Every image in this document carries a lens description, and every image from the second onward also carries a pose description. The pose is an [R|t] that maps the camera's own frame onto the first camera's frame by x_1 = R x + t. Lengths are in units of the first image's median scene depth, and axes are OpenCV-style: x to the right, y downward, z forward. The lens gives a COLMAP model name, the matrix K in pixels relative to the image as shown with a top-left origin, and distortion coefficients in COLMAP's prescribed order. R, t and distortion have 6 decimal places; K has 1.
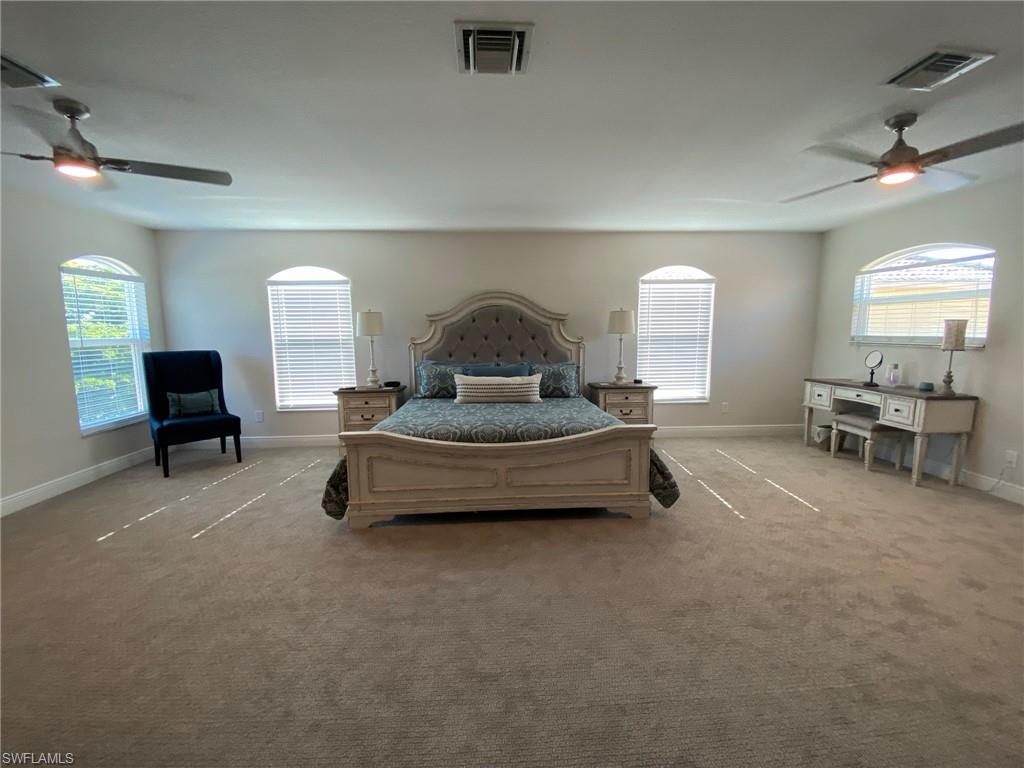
lens RADIAL K [[421.1, 0, 512.0], [0, 421.1, 384.0], [0, 0, 1]] dist [0.019674, -0.018291]
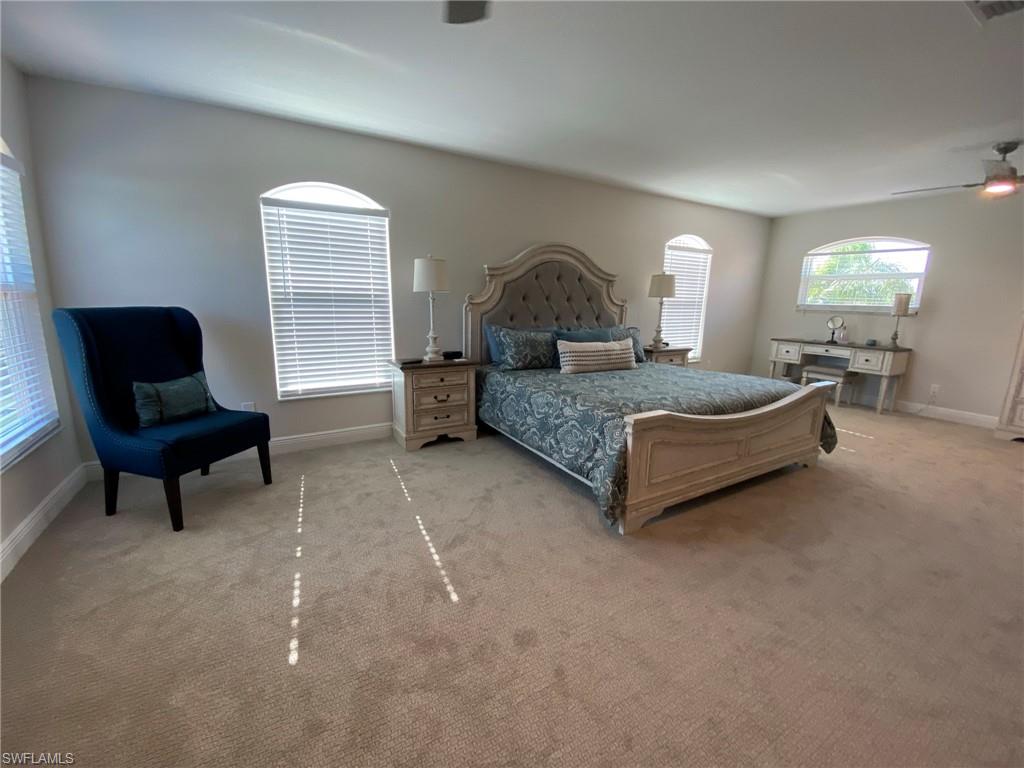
lens RADIAL K [[421.1, 0, 512.0], [0, 421.1, 384.0], [0, 0, 1]] dist [0.019674, -0.018291]
pose [[0.885064, -0.066096, 0.460753, -0.624614], [0.027698, 0.995591, 0.089613, -0.013826], [-0.464644, -0.066551, 0.882993, 0.279401]]
